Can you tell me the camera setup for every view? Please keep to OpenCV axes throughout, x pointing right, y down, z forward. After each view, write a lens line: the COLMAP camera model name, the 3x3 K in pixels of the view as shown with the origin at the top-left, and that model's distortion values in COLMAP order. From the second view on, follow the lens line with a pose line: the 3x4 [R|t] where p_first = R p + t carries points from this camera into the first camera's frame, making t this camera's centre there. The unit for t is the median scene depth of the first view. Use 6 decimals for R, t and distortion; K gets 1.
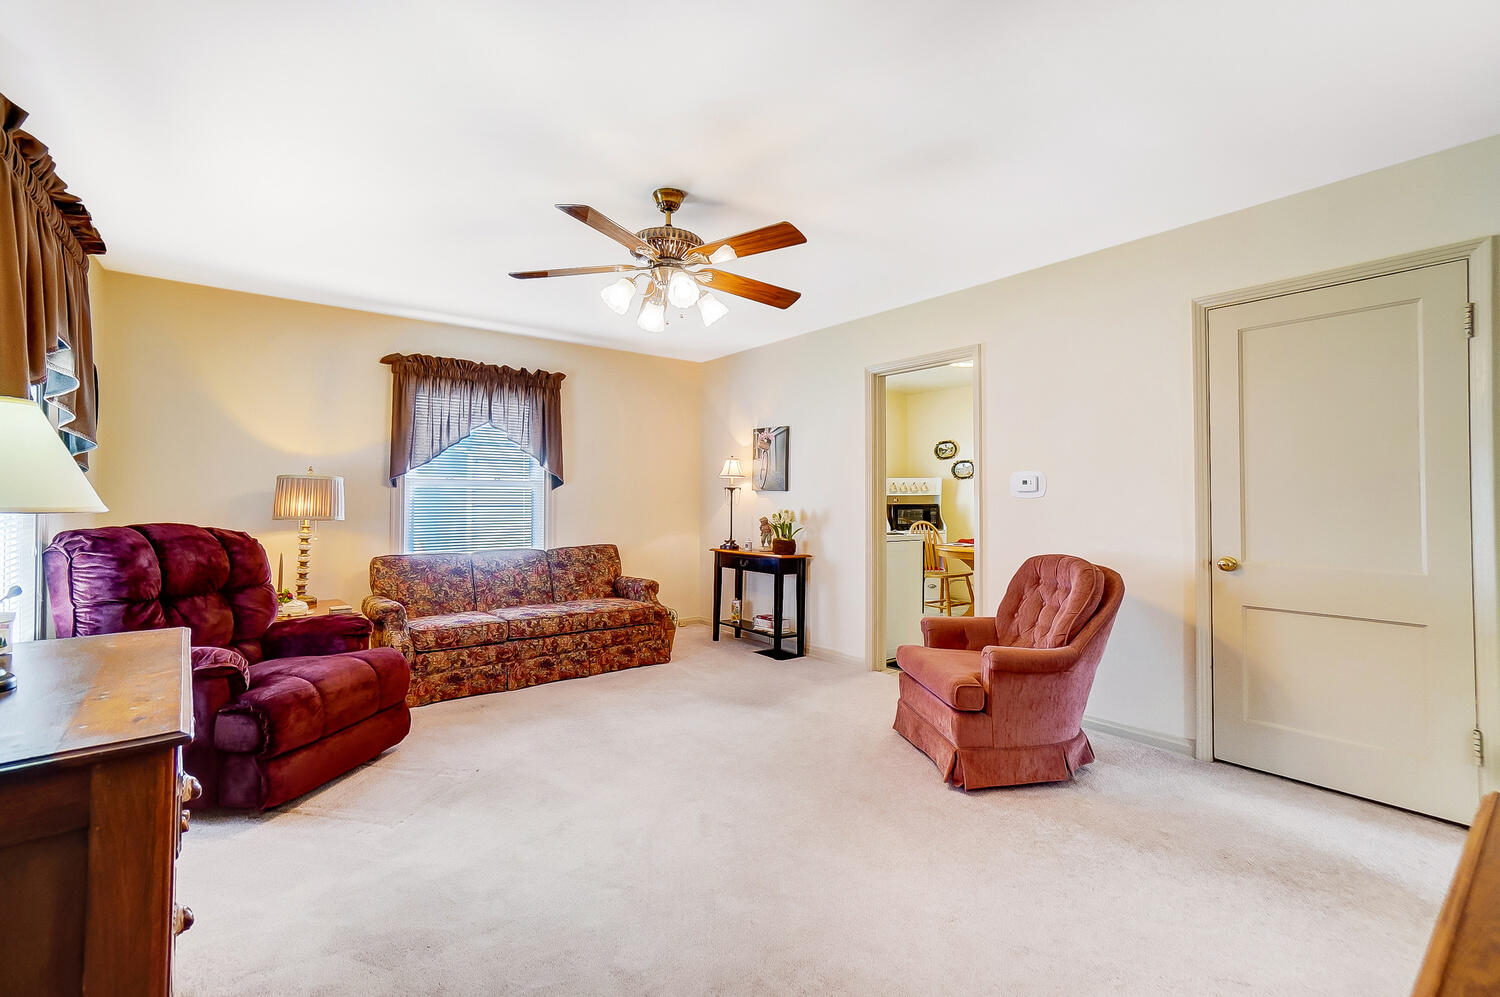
lens RADIAL K [[661.5, 0, 737.7], [0, 661.5, 487.4], [0, 0, 1]] dist [-0.001095, 0.000166]
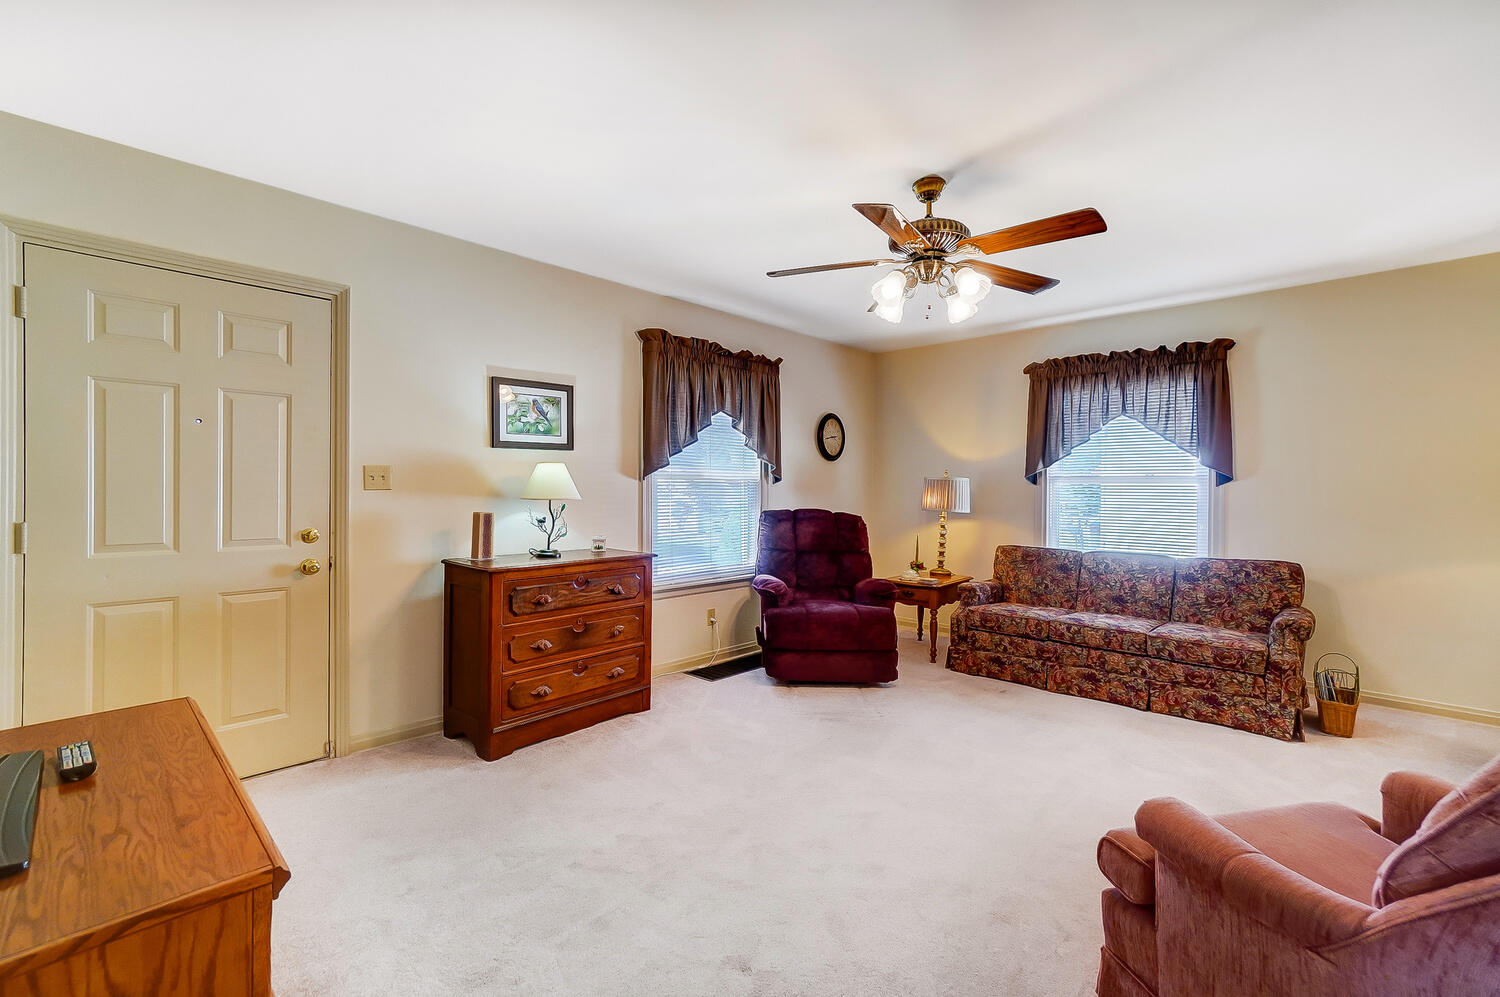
lens RADIAL K [[661.5, 0, 737.7], [0, 661.5, 487.4], [0, 0, 1]] dist [-0.001095, 0.000166]
pose [[0.139706, -0.003174, -0.990188, 0.525823], [0.011143, 0.999937, -0.001633, 0.000169], [0.990130, -0.010806, 0.139733, 0.376406]]
